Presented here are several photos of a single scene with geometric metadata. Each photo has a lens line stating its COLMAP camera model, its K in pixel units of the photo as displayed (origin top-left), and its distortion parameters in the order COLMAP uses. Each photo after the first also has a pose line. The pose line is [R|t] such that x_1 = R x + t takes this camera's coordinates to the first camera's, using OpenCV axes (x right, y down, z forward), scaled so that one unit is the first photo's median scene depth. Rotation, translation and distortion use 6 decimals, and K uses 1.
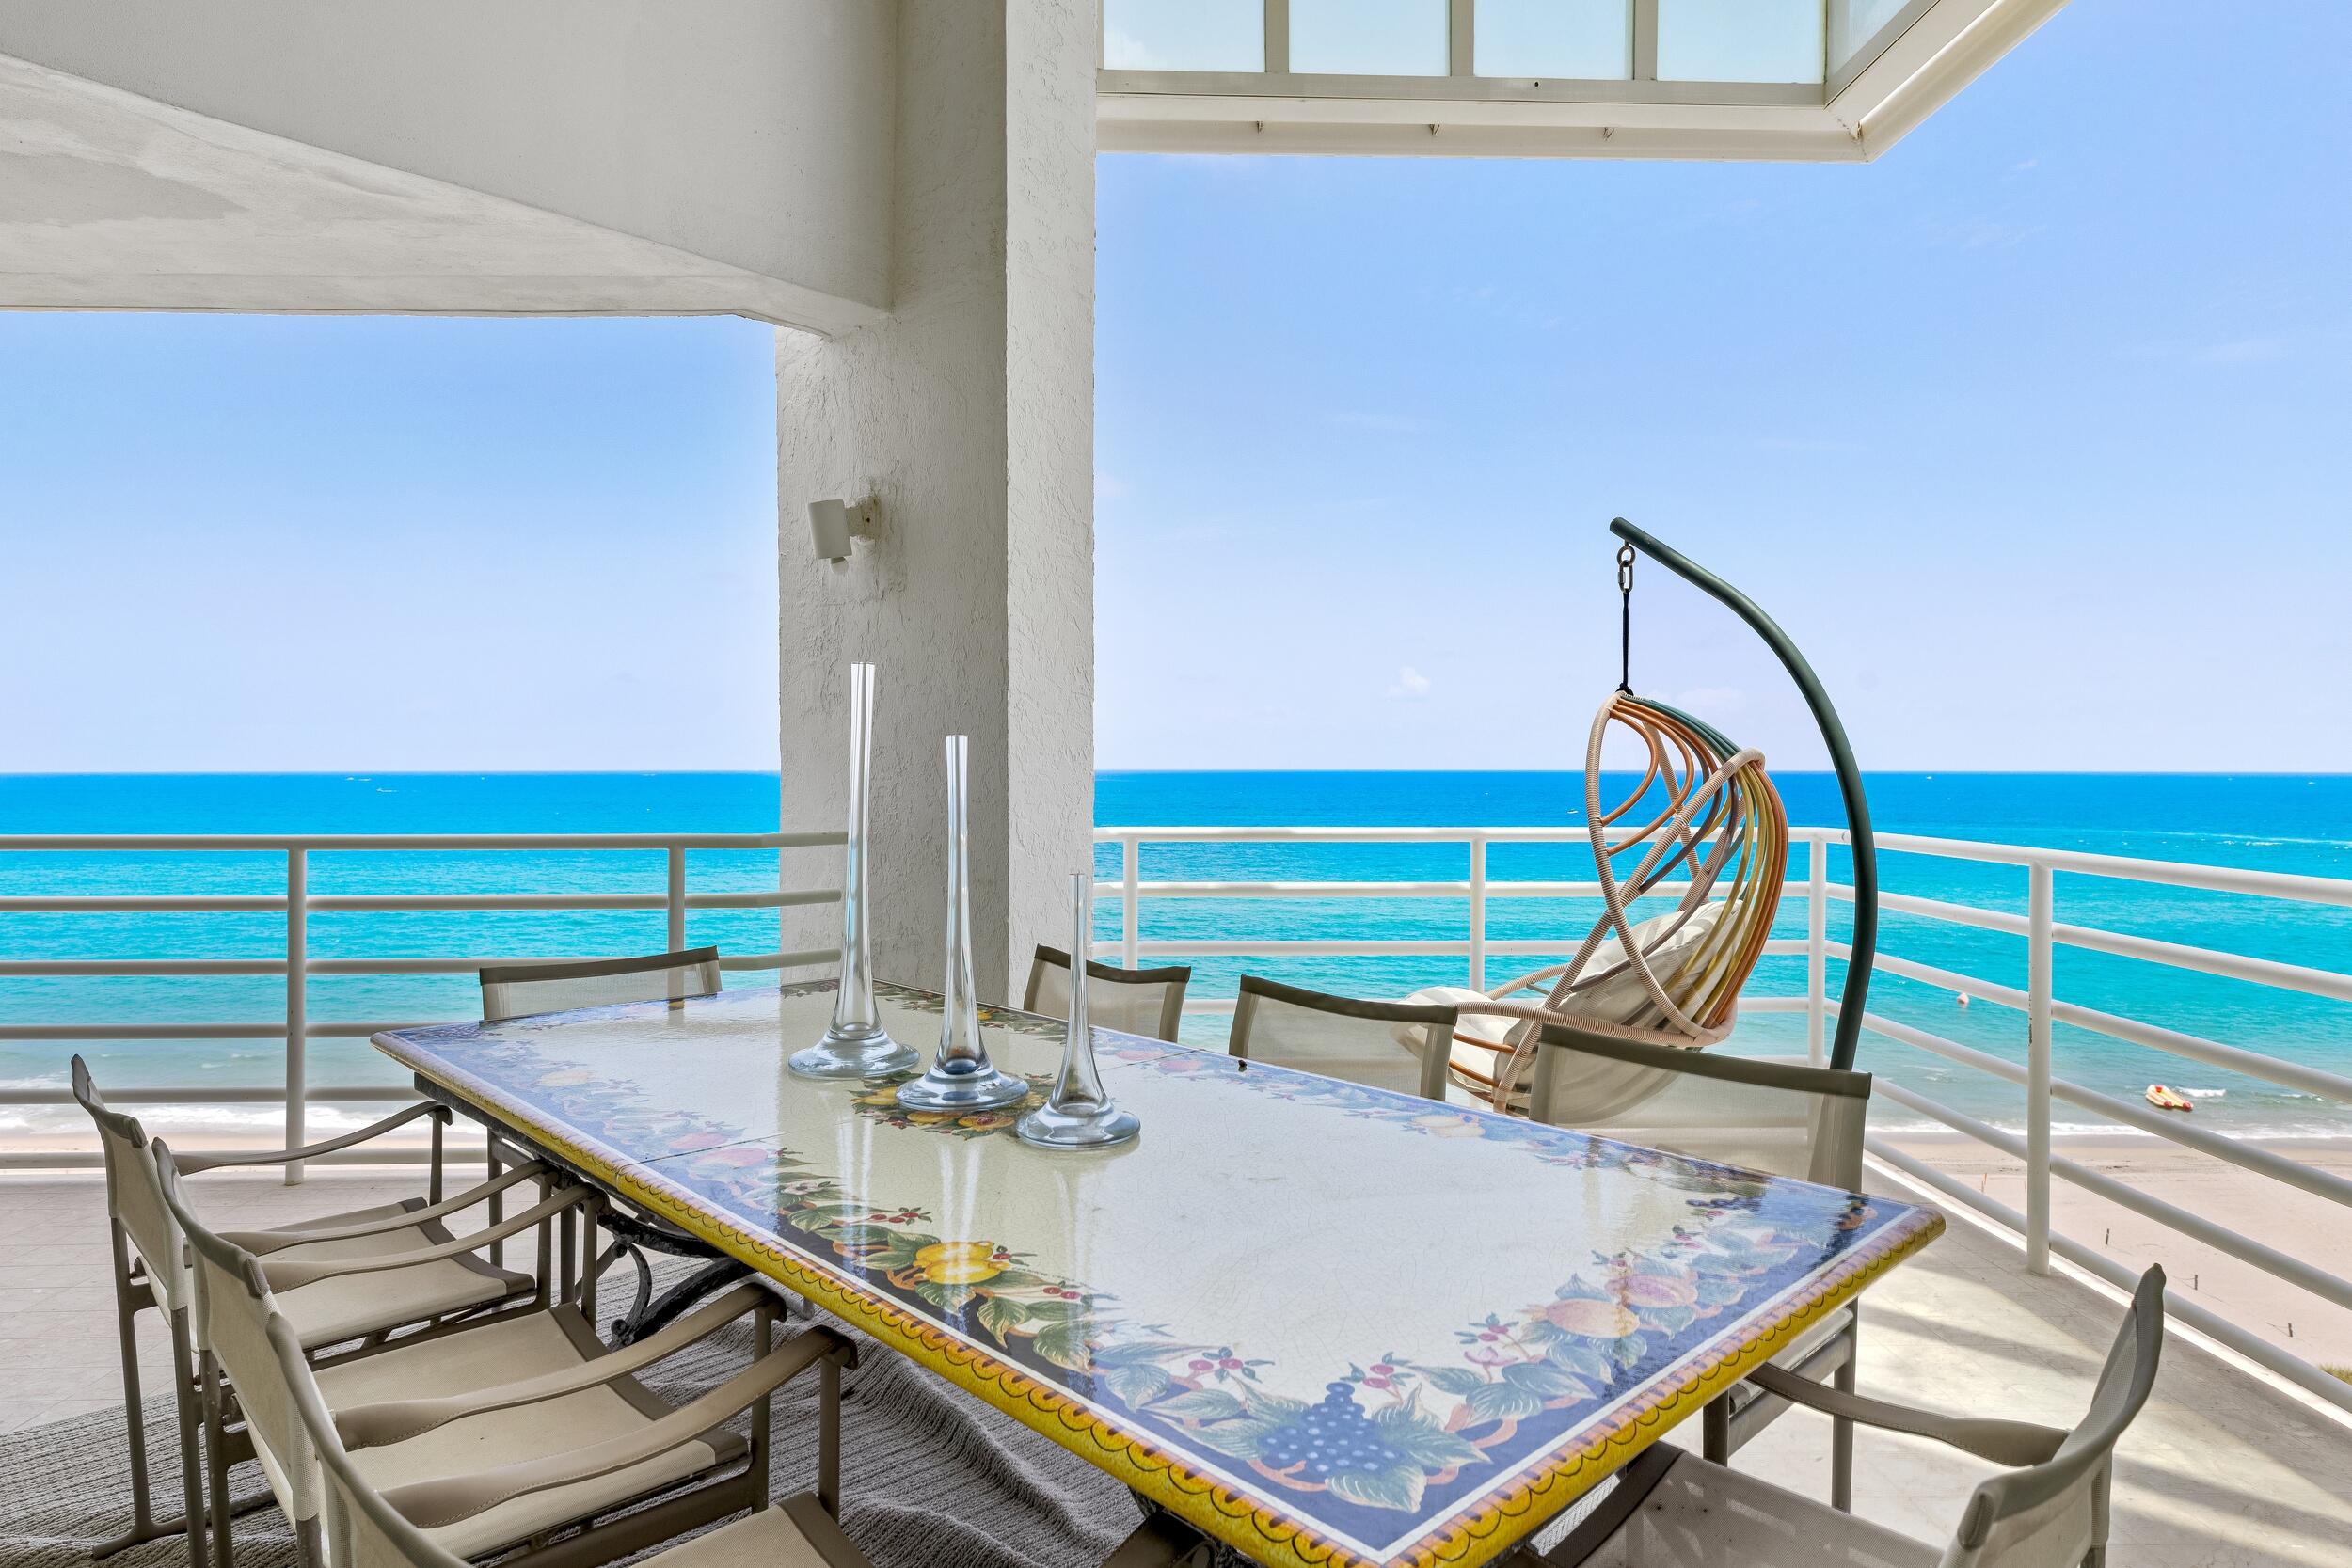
lens RADIAL K [[1362.8, 0, 1173.8], [0, 1362.8, 765.4], [0, 0, 1]] dist [-0.000312, 0.000049]
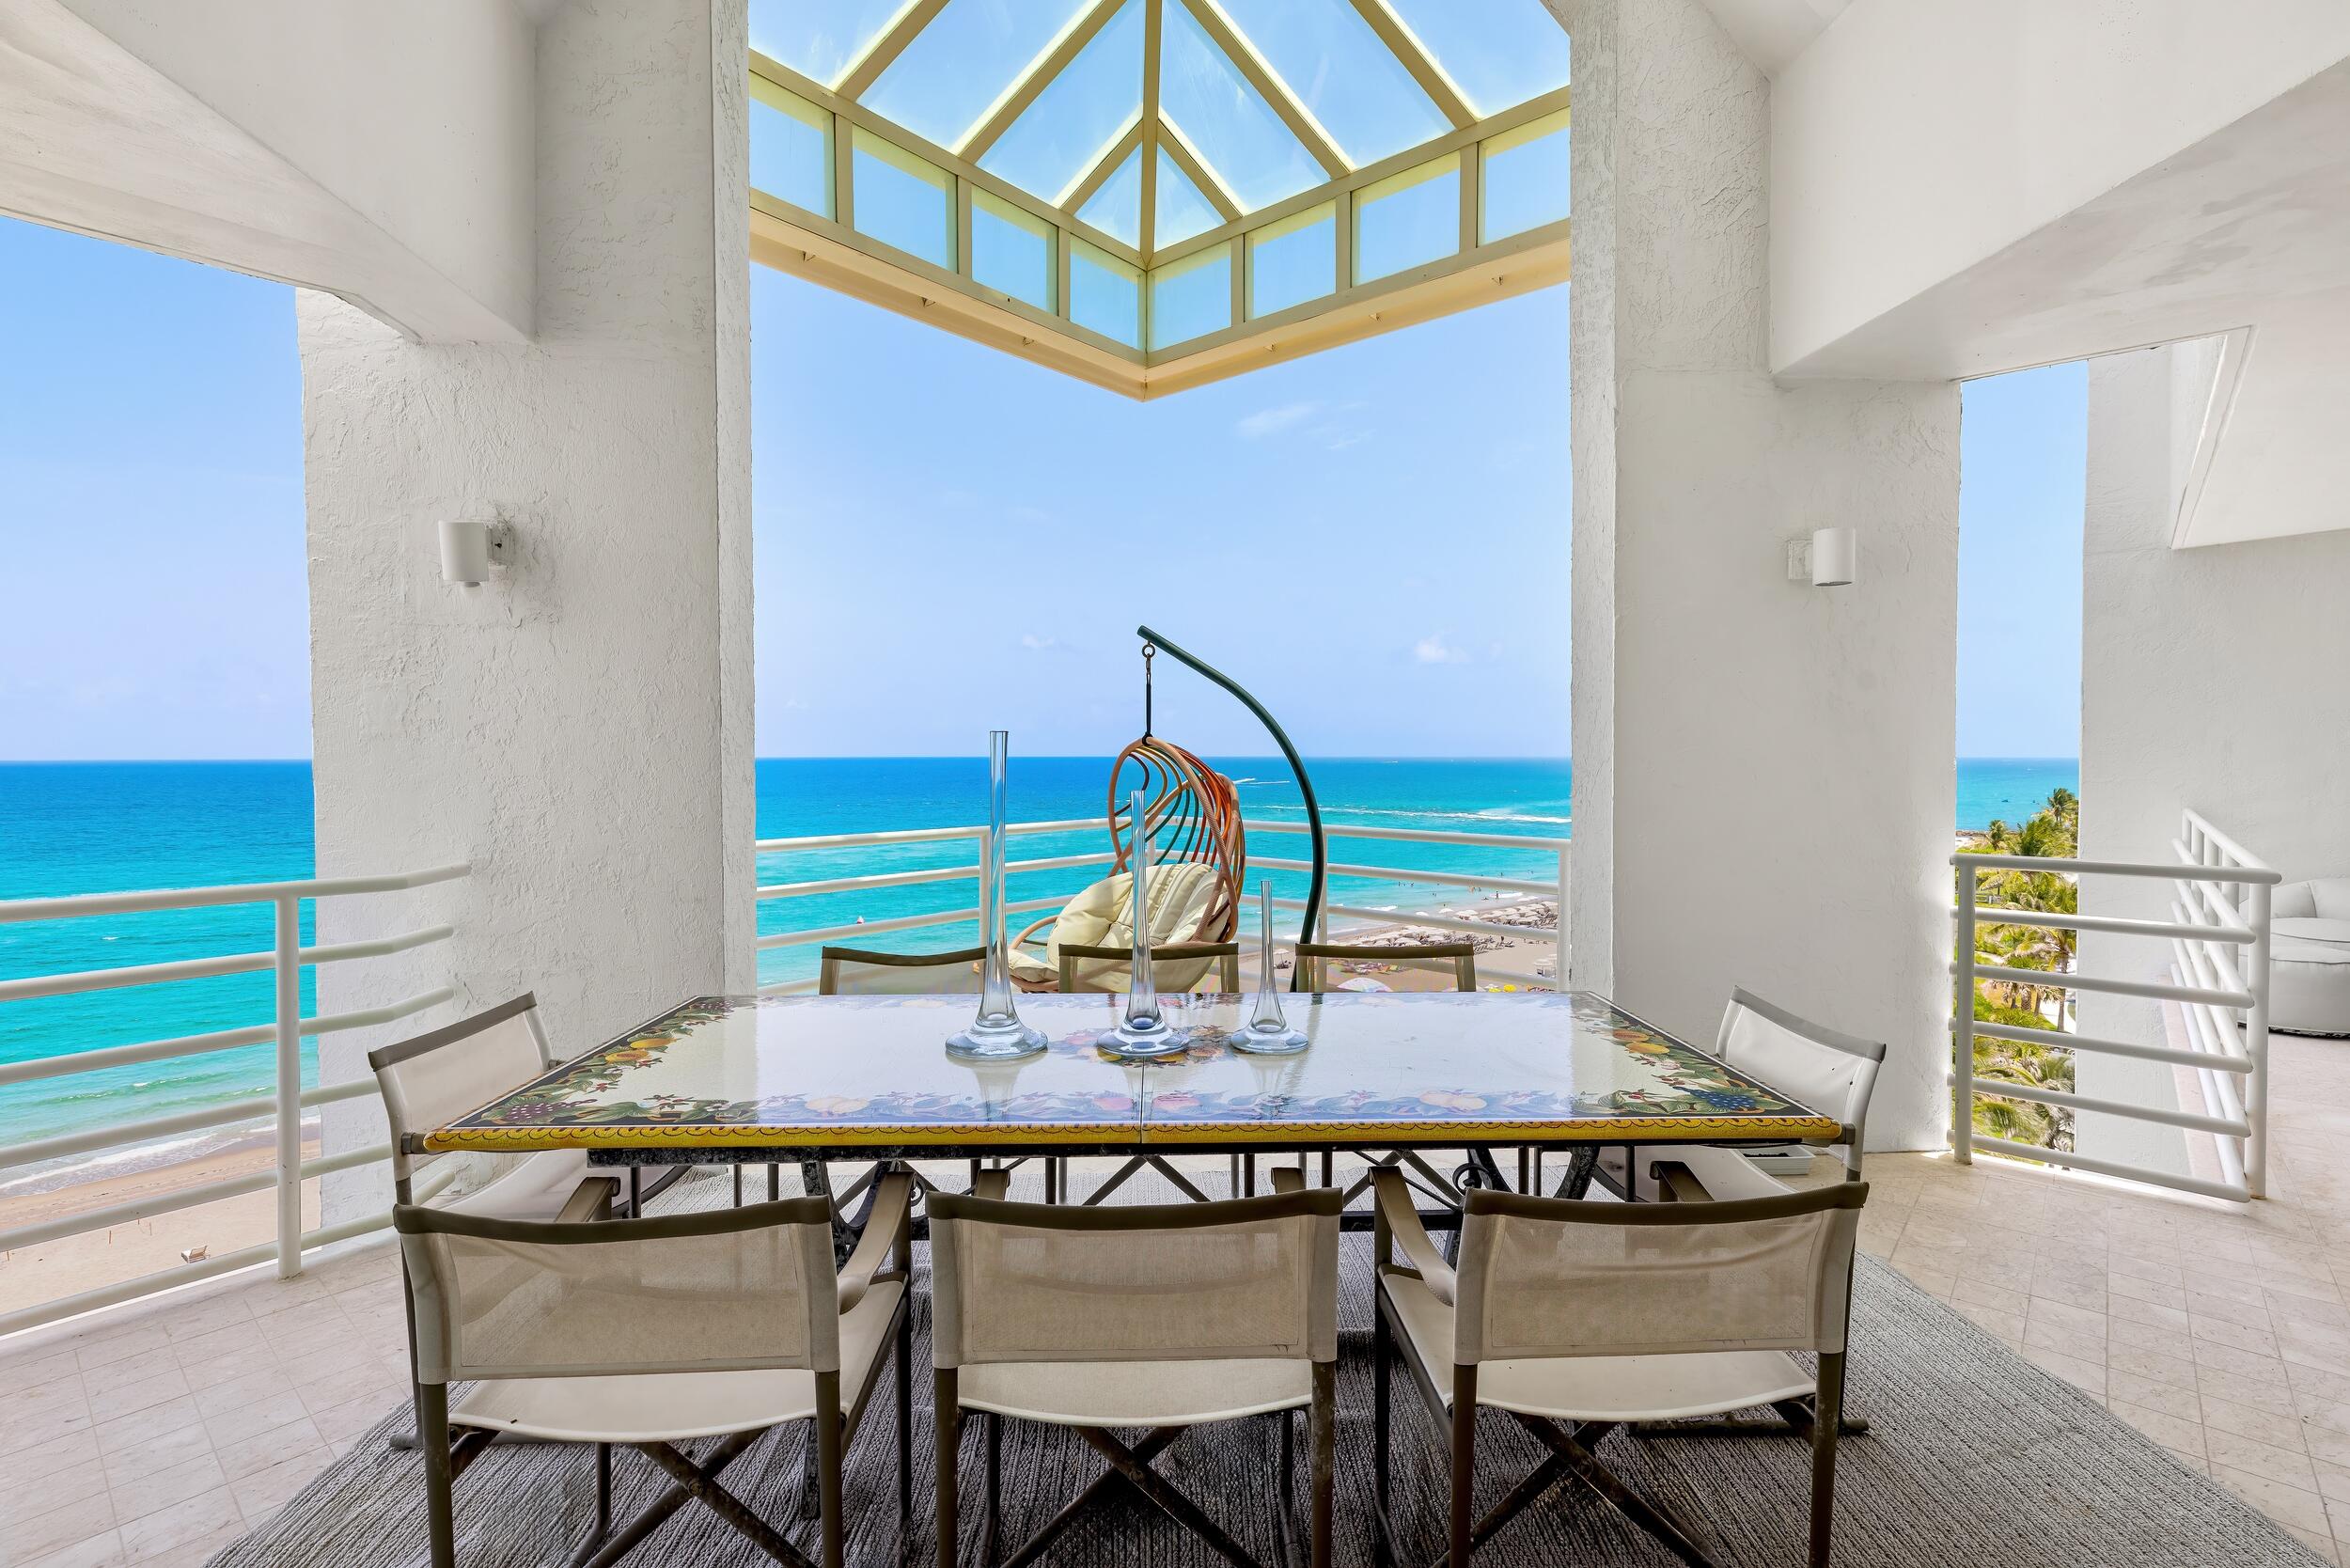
lens RADIAL K [[1077.3, 0, 1175.0], [0, 1077.3, 784.0], [0, 0, 1]] dist [0.006036, -0.000424]
pose [[0.654665, -0.033823, 0.755162, -0.592188], [-0.003946, 0.998832, 0.048158, -0.055800], [-0.755909, -0.034508, 0.653766, 0.133150]]
